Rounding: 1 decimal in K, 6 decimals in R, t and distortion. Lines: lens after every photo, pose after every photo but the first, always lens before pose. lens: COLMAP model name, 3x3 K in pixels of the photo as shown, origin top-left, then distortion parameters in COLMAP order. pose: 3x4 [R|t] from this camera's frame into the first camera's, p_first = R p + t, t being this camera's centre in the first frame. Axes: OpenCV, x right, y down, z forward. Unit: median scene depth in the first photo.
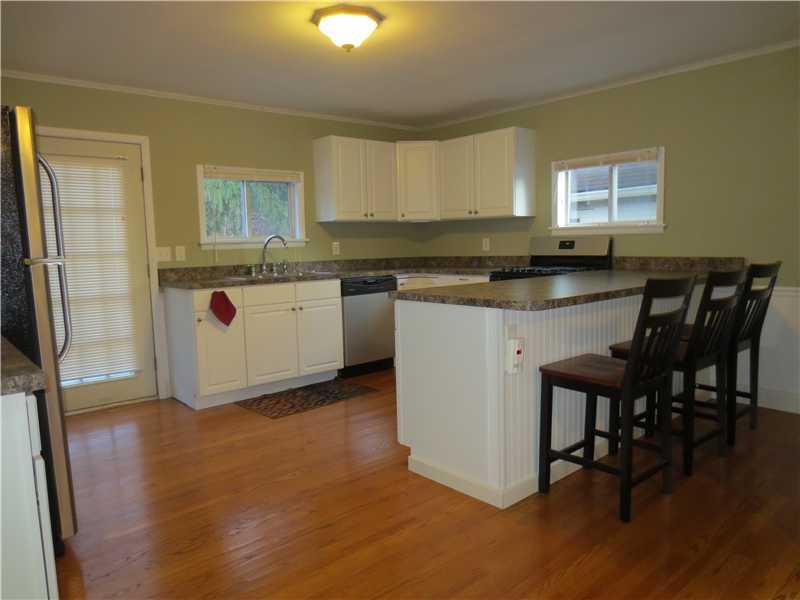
lens RADIAL K [[572.3, 0, 400.0], [0, 572.3, 300.0], [0, 0, 1]] dist [-0.009828, -0.003467]
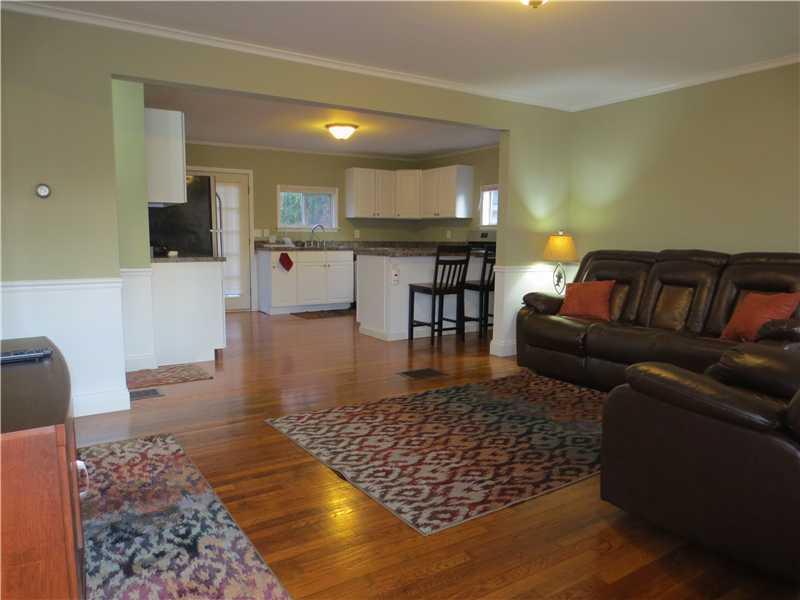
lens RADIAL K [[572.3, 0, 400.0], [0, 572.3, 300.0], [0, 0, 1]] dist [-0.009828, -0.003467]
pose [[0.988035, 0.047415, -0.146763, 0.306008], [-0.045996, 0.998856, 0.013051, 0.085471], [0.147214, -0.006145, 0.989086, -0.724669]]
